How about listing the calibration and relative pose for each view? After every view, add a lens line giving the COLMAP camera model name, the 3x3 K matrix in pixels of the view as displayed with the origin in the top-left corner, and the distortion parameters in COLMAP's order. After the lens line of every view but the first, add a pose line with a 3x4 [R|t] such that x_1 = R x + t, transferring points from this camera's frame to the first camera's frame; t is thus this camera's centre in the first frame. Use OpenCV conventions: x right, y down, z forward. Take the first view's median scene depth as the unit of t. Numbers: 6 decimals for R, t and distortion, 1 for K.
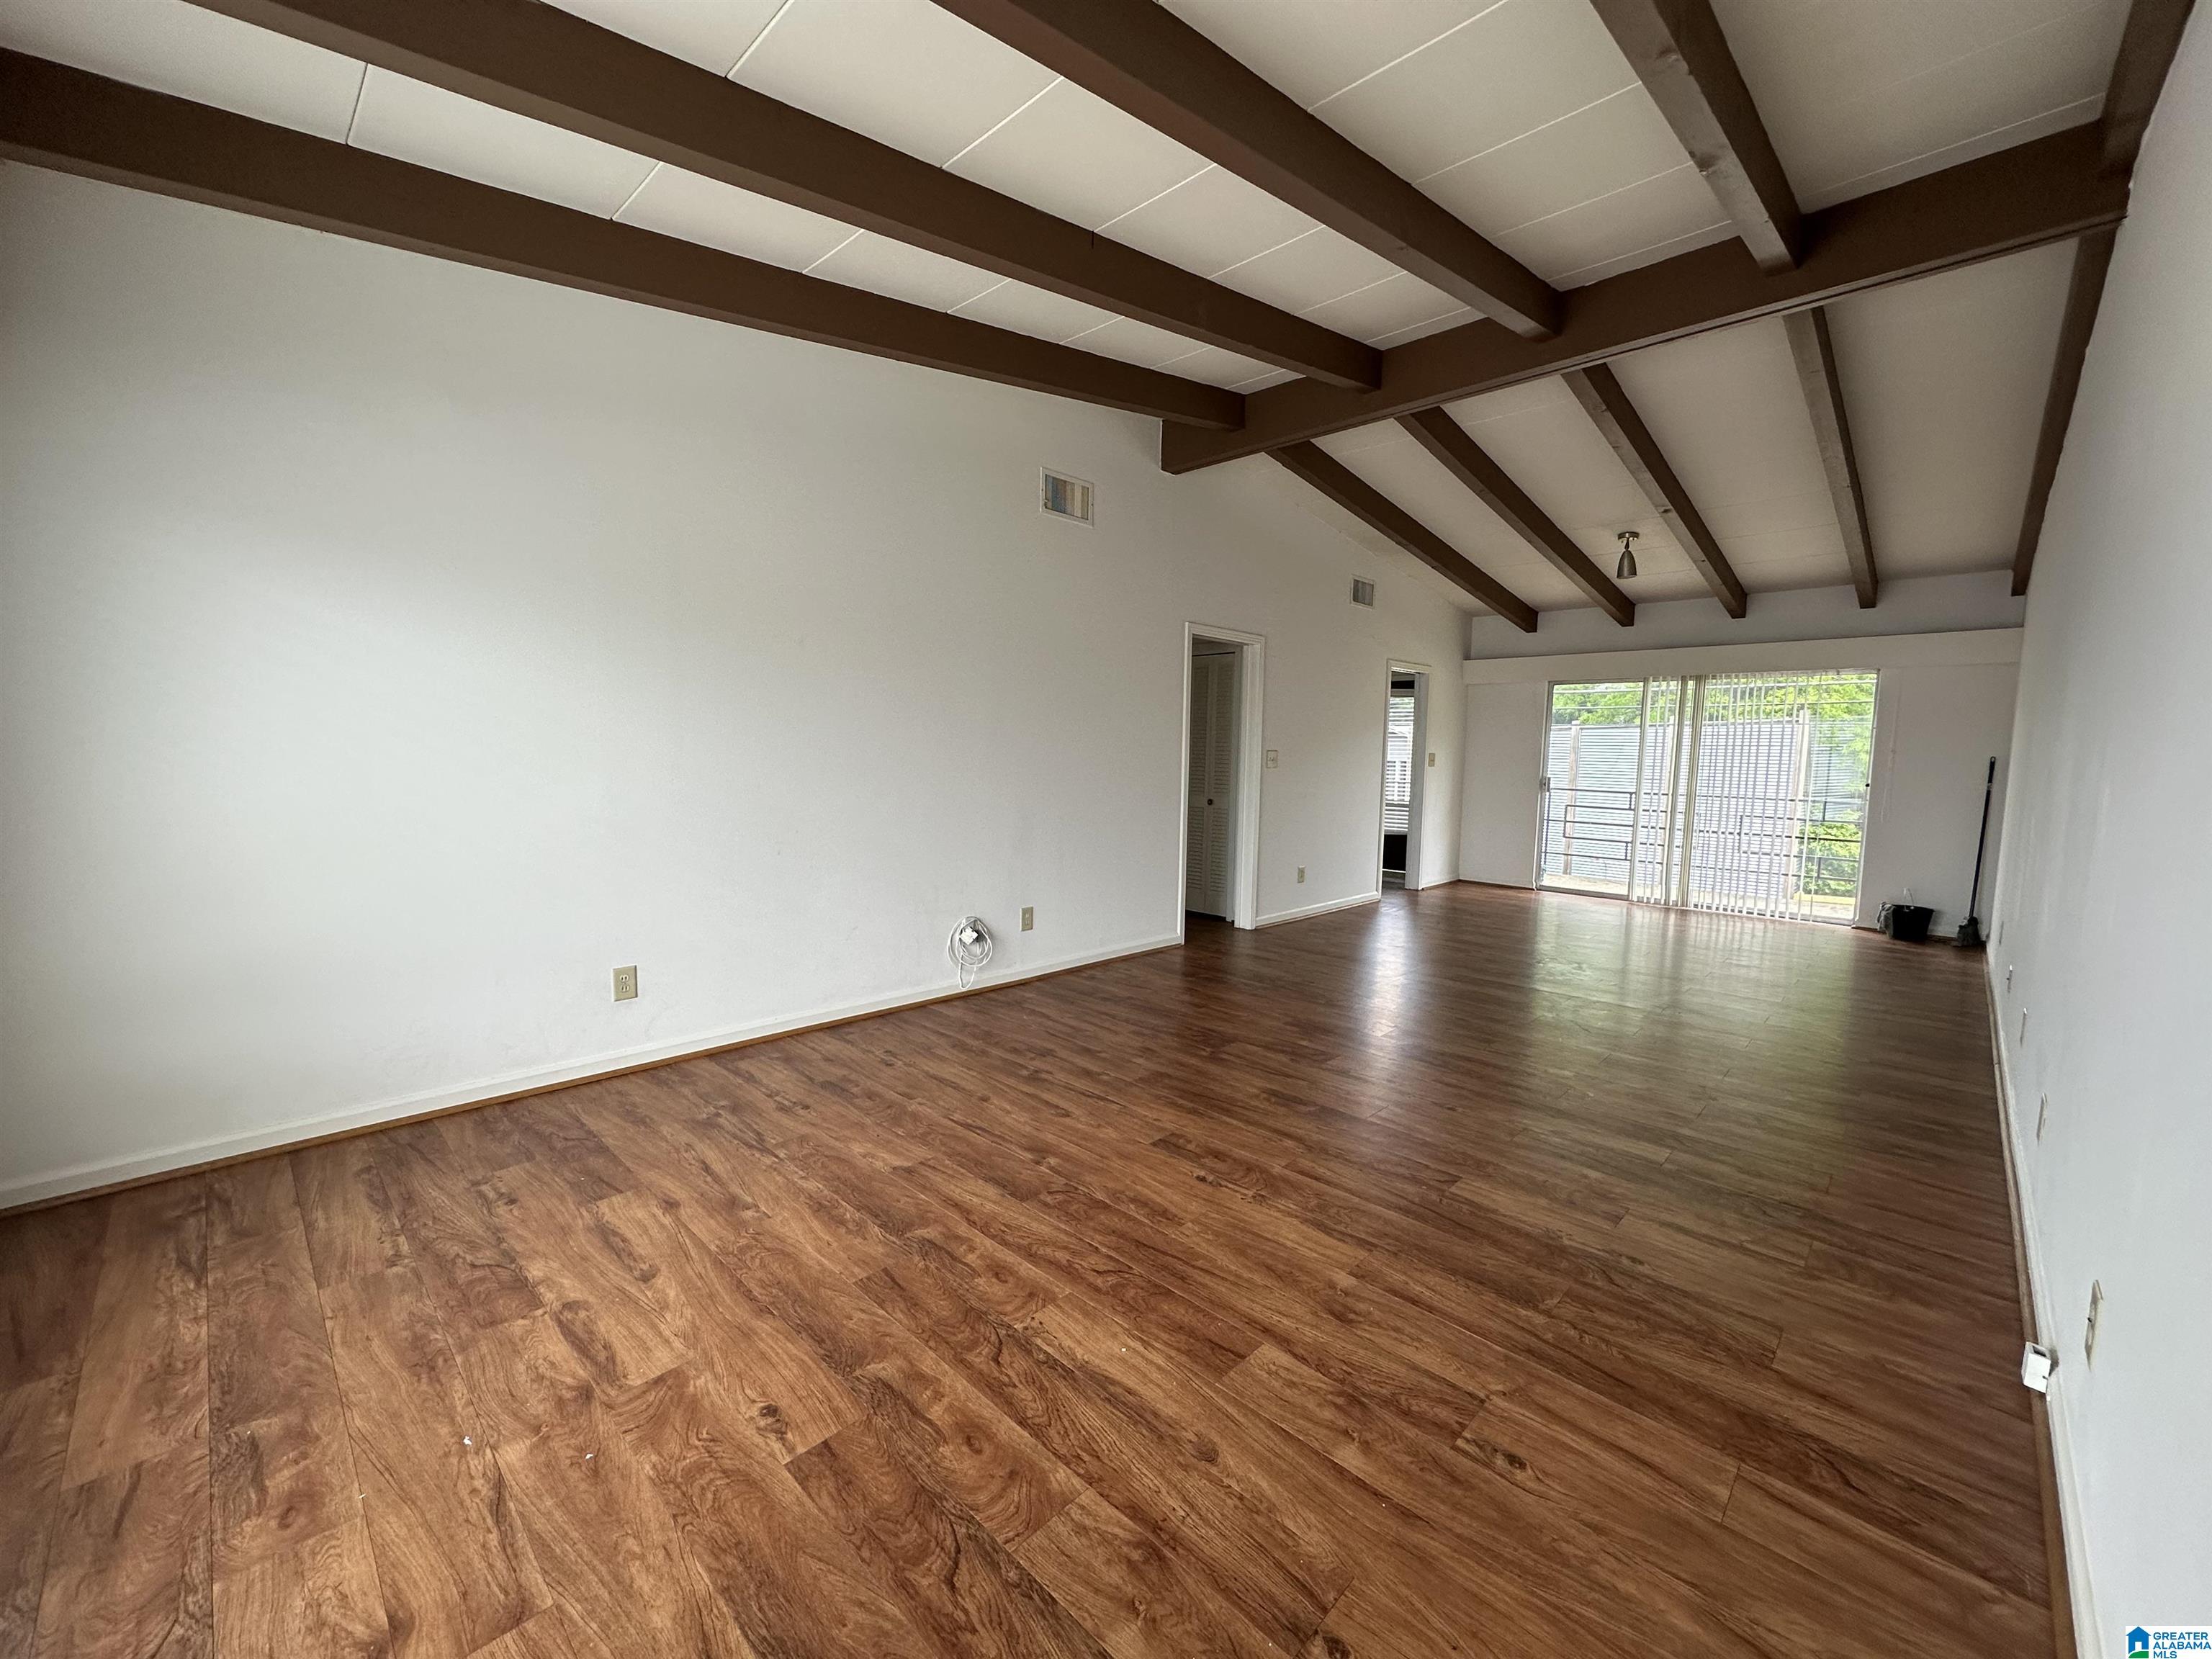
lens RADIAL K [[882.0, 0, 1108.2], [0, 882.0, 832.5], [0, 0, 1]] dist [-0.001684, 0.001182]
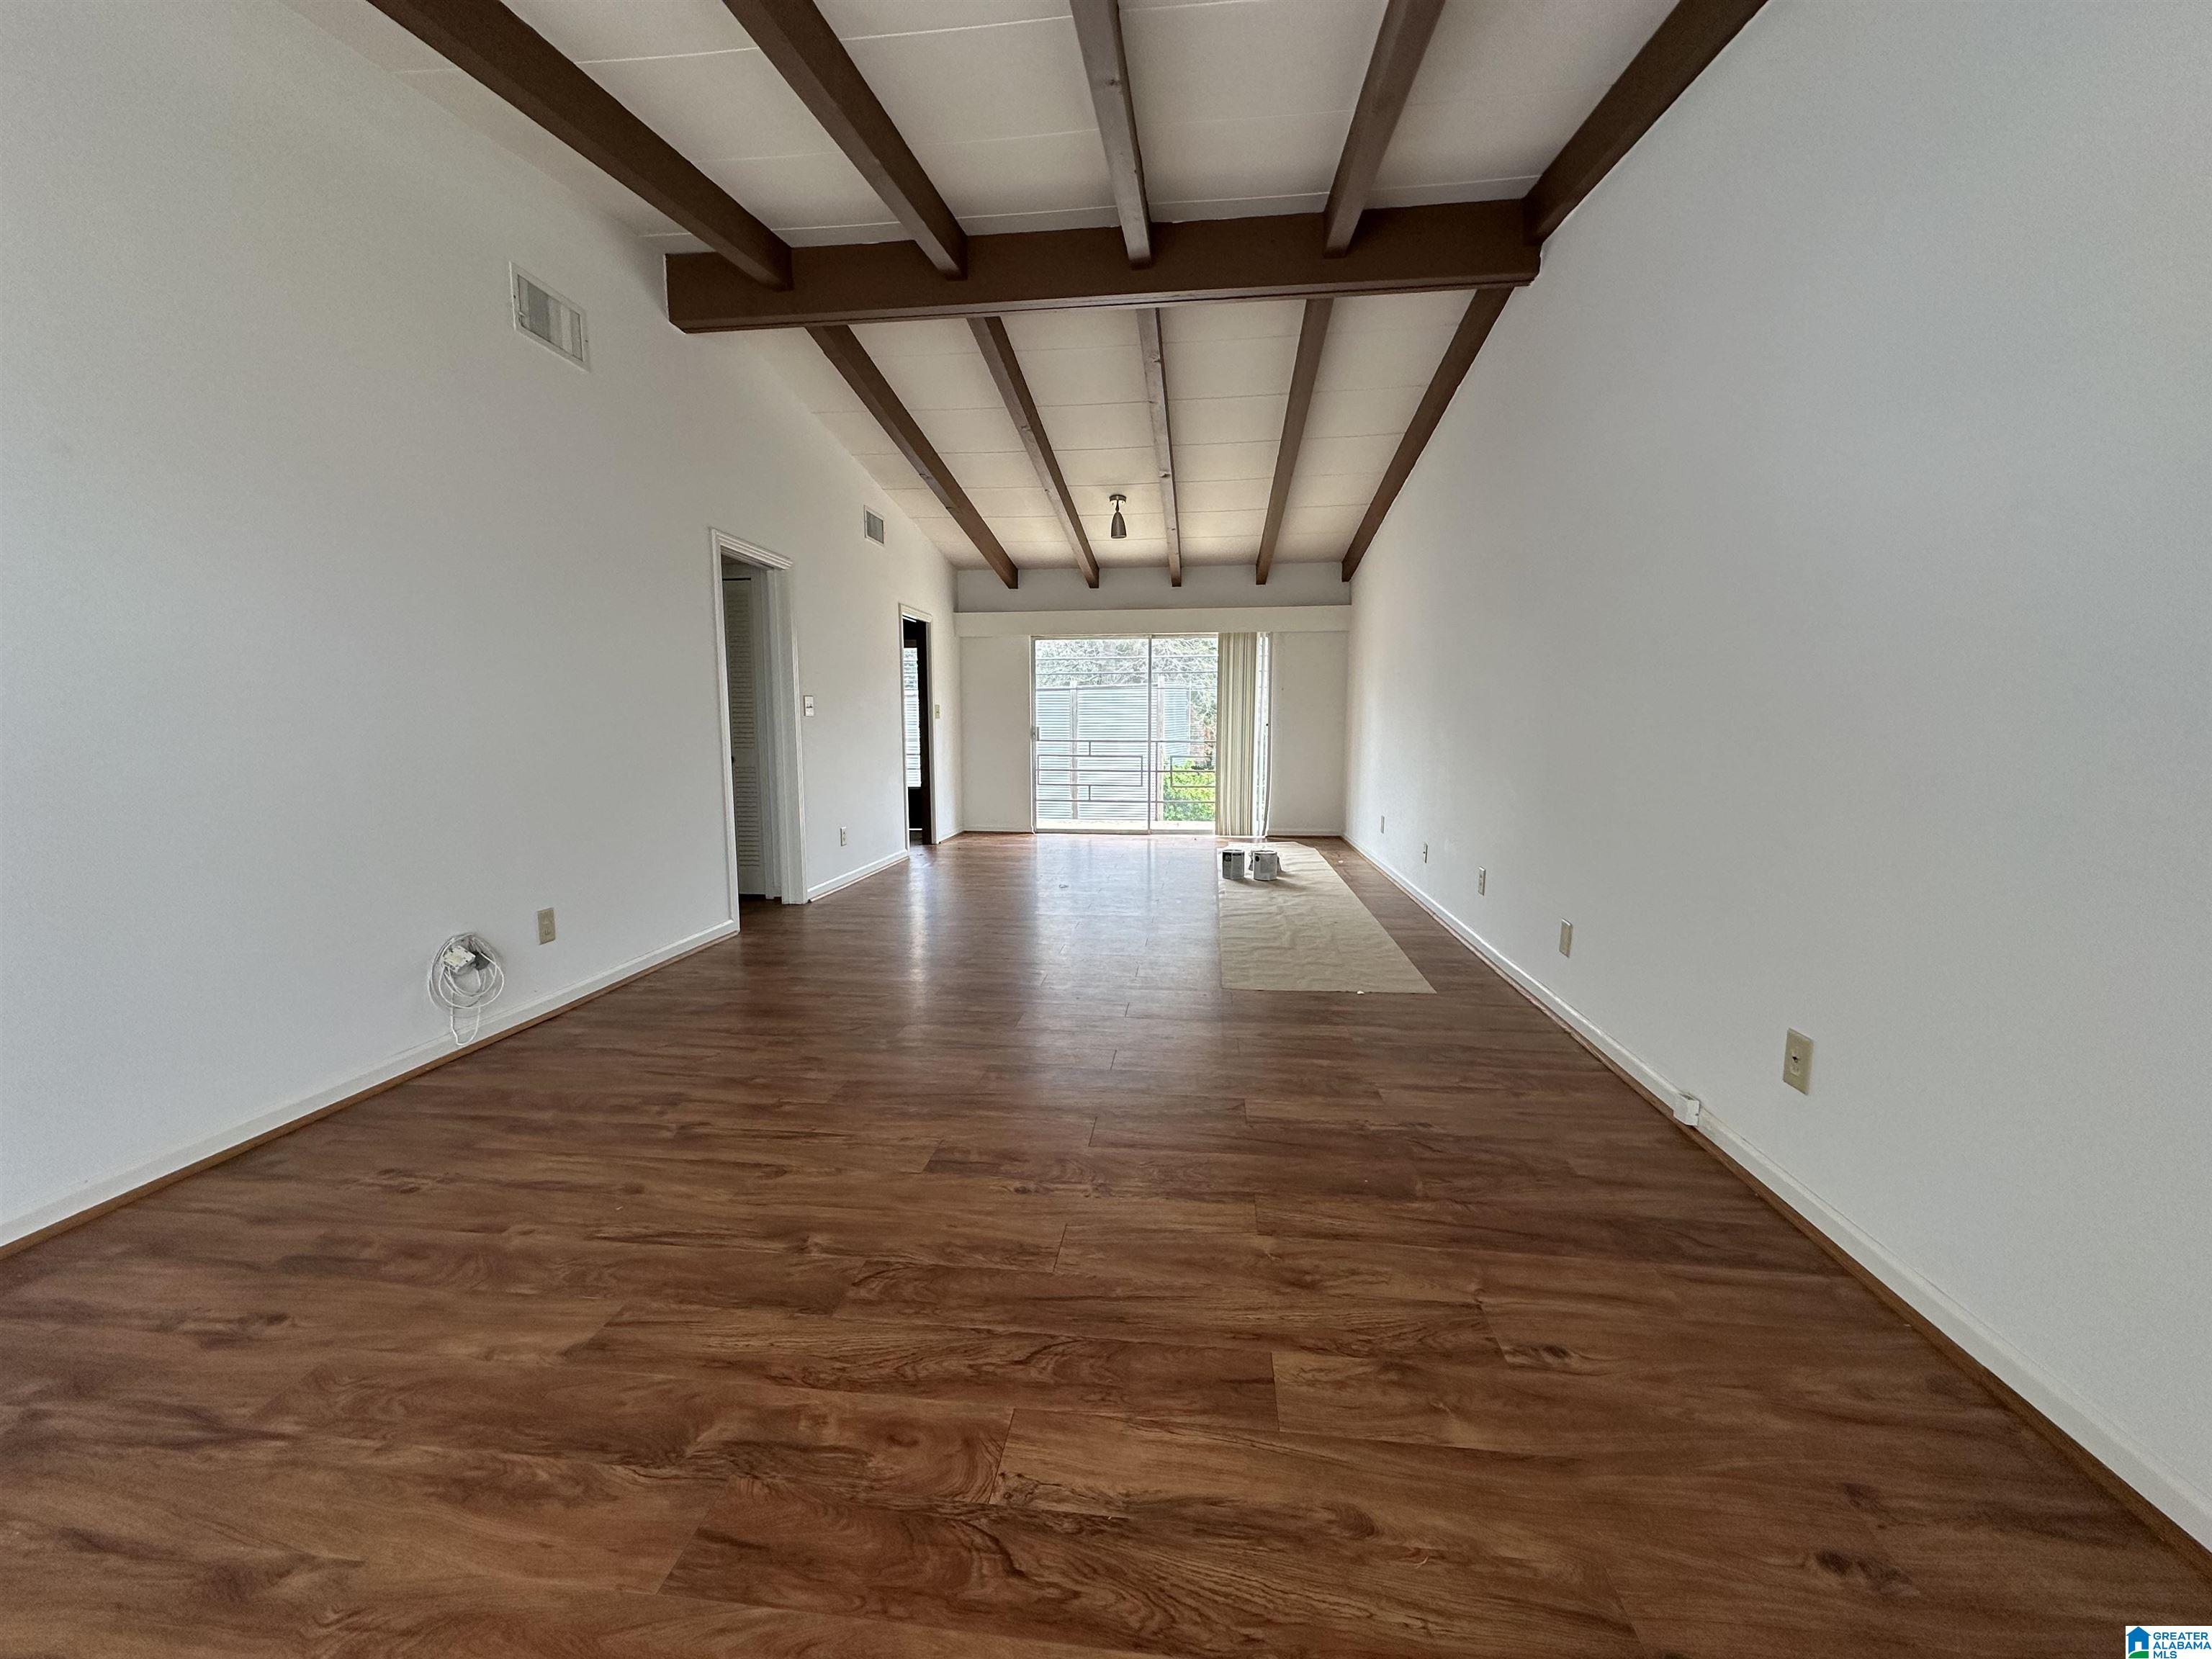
lens RADIAL K [[882.0, 0, 1116.0], [0, 882.0, 829.0], [0, 0, 1]] dist [-0.001684, 0.001182]
pose [[0.791160, -0.092053, 0.604642, -0.292586], [0.074520, 0.995752, 0.054089, 0.034276], [-0.607052, 0.002265, 0.794659, 0.337079]]
